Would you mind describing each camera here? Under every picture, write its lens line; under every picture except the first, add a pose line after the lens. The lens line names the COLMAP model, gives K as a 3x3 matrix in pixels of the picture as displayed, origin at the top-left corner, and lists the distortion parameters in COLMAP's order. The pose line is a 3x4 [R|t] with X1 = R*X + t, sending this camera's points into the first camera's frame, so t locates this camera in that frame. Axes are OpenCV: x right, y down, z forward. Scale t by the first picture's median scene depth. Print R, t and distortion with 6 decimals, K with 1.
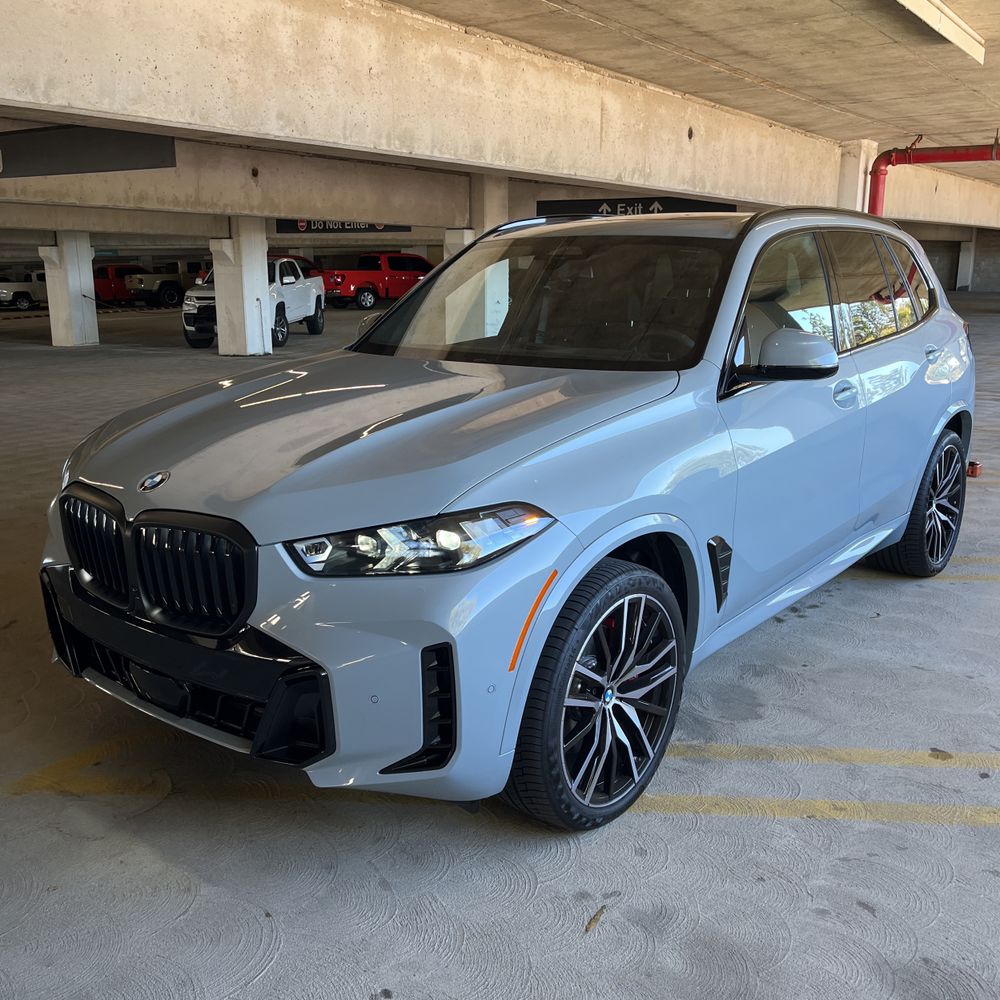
lens RADIAL K [[1015.1, 0, 509.5], [0, 1015.1, 507.0], [0, 0, 1]] dist [0.019356, 0.000000]
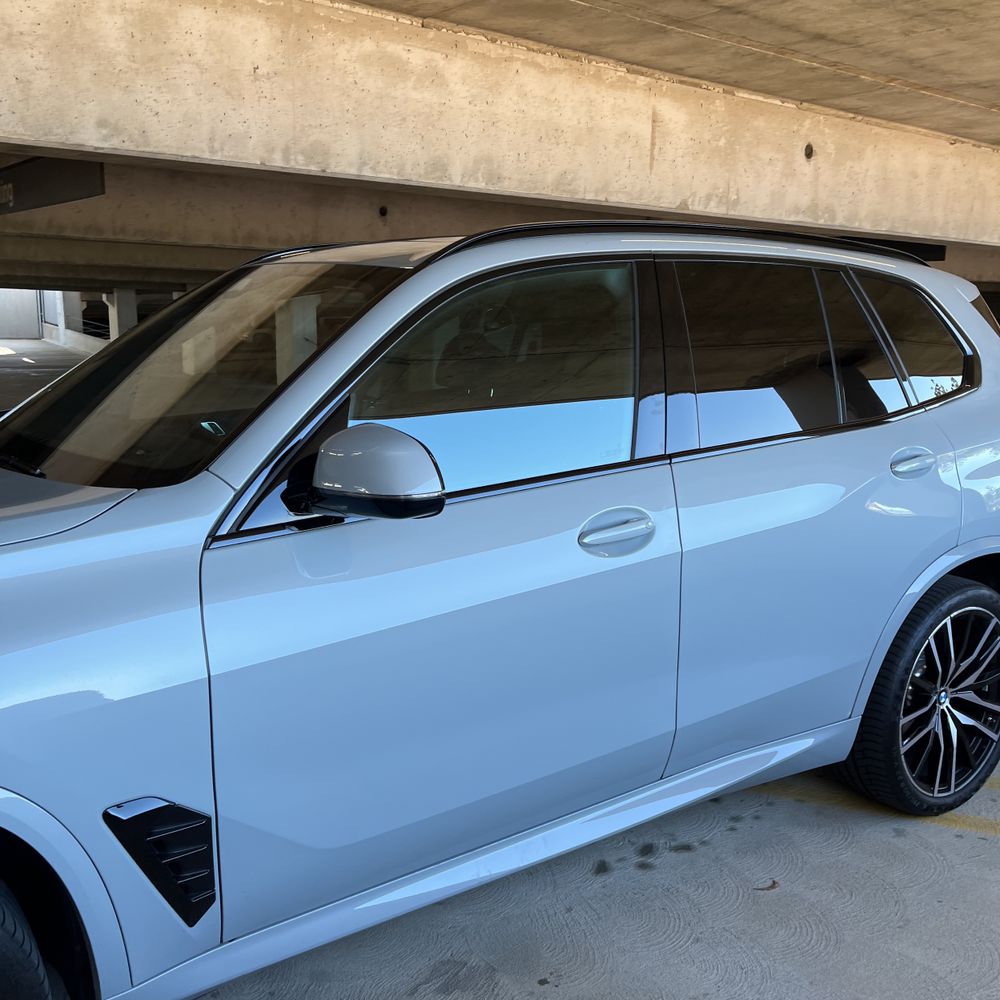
lens RADIAL K [[1015.1, 0, 502.7], [0, 1015.1, 491.0], [0, 0, 1]] dist [0.019356, 0.000000]
pose [[0.956381, 0.066822, -0.284377, 0.330273], [-0.083355, 0.995438, -0.046425, -0.078166], [0.279978, 0.068105, 0.957588, 0.321868]]
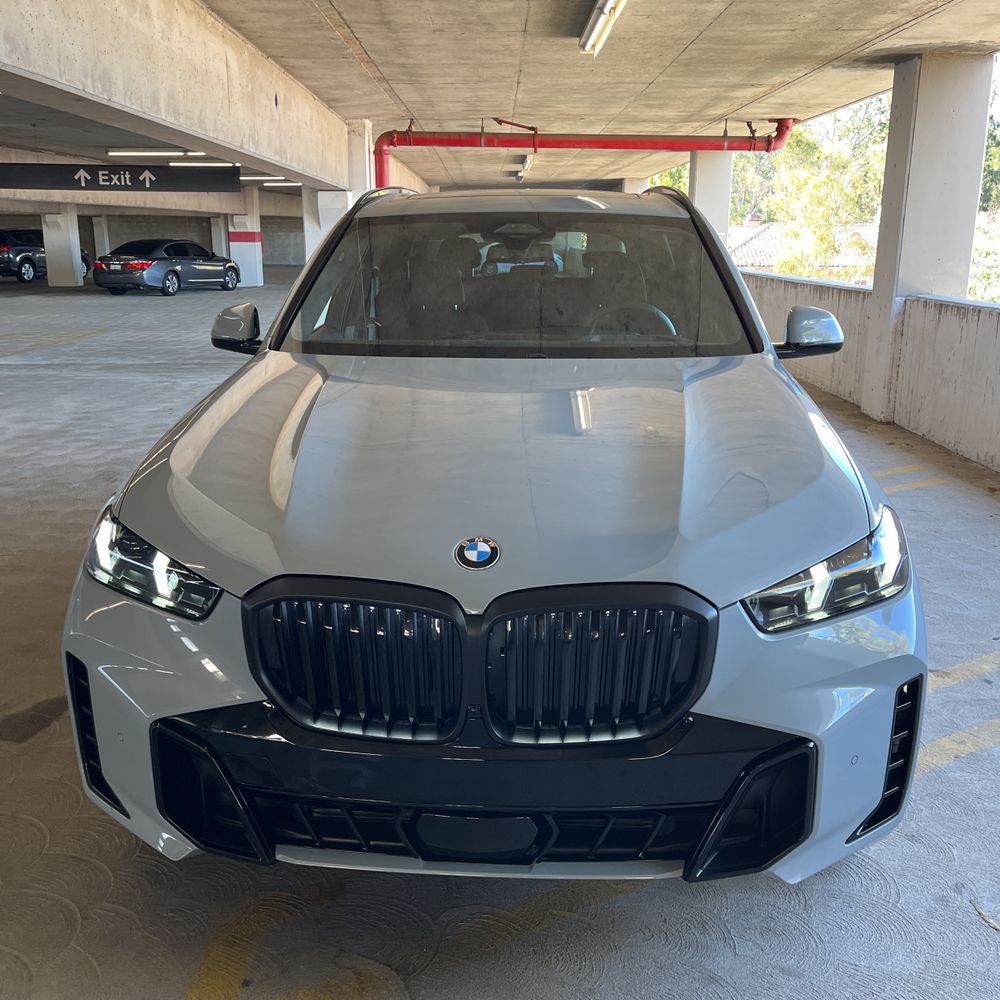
lens RADIAL K [[1015.1, 0, 500.3], [0, 1015.1, 492.4], [0, 0, 1]] dist [0.019356, 0.000000]
pose [[0.819365, -0.135644, 0.556994, -0.381731], [0.130012, 0.990256, 0.049901, -0.052666], [-0.558335, 0.031529, 0.829016, 0.209046]]
